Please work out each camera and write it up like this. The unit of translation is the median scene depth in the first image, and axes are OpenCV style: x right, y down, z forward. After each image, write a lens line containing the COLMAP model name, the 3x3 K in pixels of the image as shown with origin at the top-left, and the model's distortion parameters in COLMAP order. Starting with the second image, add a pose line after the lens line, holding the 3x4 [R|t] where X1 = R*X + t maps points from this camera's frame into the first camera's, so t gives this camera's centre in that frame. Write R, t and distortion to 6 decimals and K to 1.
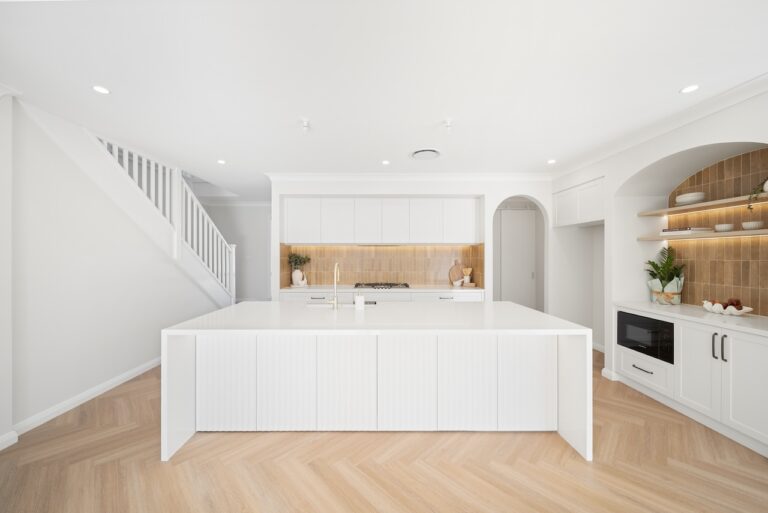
lens RADIAL K [[275.0, 0, 384.0], [0, 275.0, 256.5], [0, 0, 1]] dist [-0.033741, -0.000038]
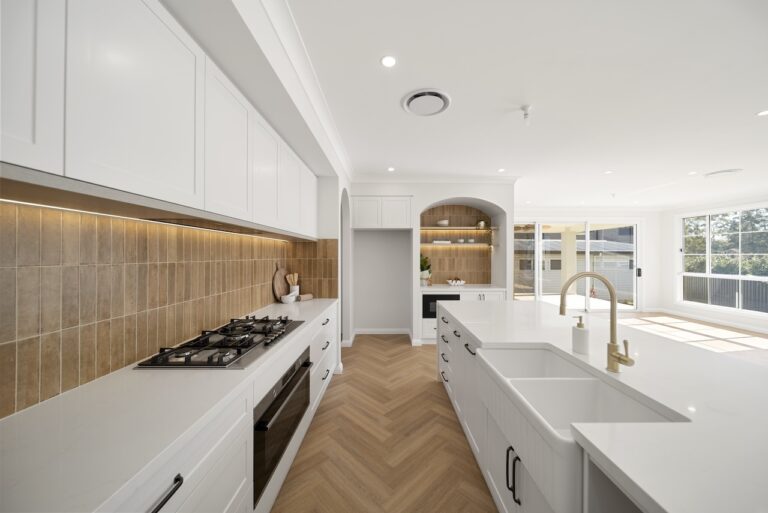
lens RADIAL K [[264.1, 0, 384.0], [0, 264.1, 256.5], [0, 0, 1]] dist [0.000355, 0.000019]
pose [[0.041425, -0.000058, 0.999142, -0.387344], [0.005662, 0.999984, -0.000177, 0.001520], [-0.999126, 0.005664, 0.041425, 0.847645]]
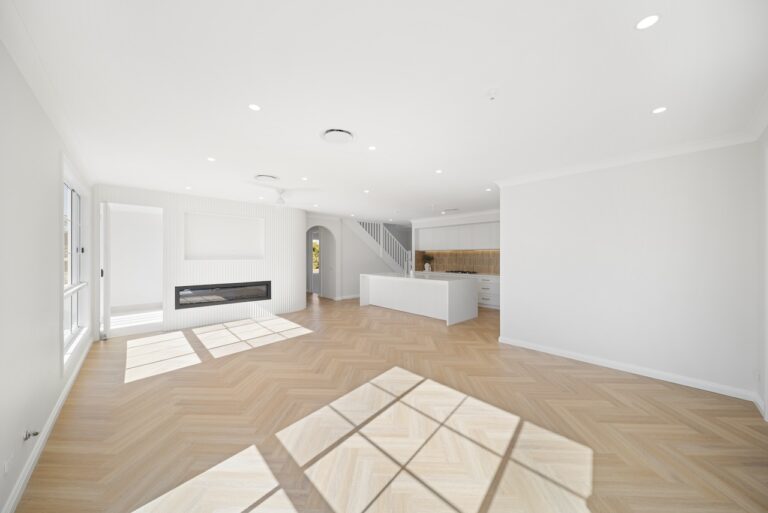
lens RADIAL K [[264.1, 0, 384.0], [0, 264.1, 256.5], [0, 0, 1]] dist [0.000355, 0.000019]
pose [[0.647263, 0.001358, -0.762266, 1.109131], [-0.004652, 0.999987, -0.002169, 0.005168], [0.762253, 0.004950, 0.647261, -0.601295]]
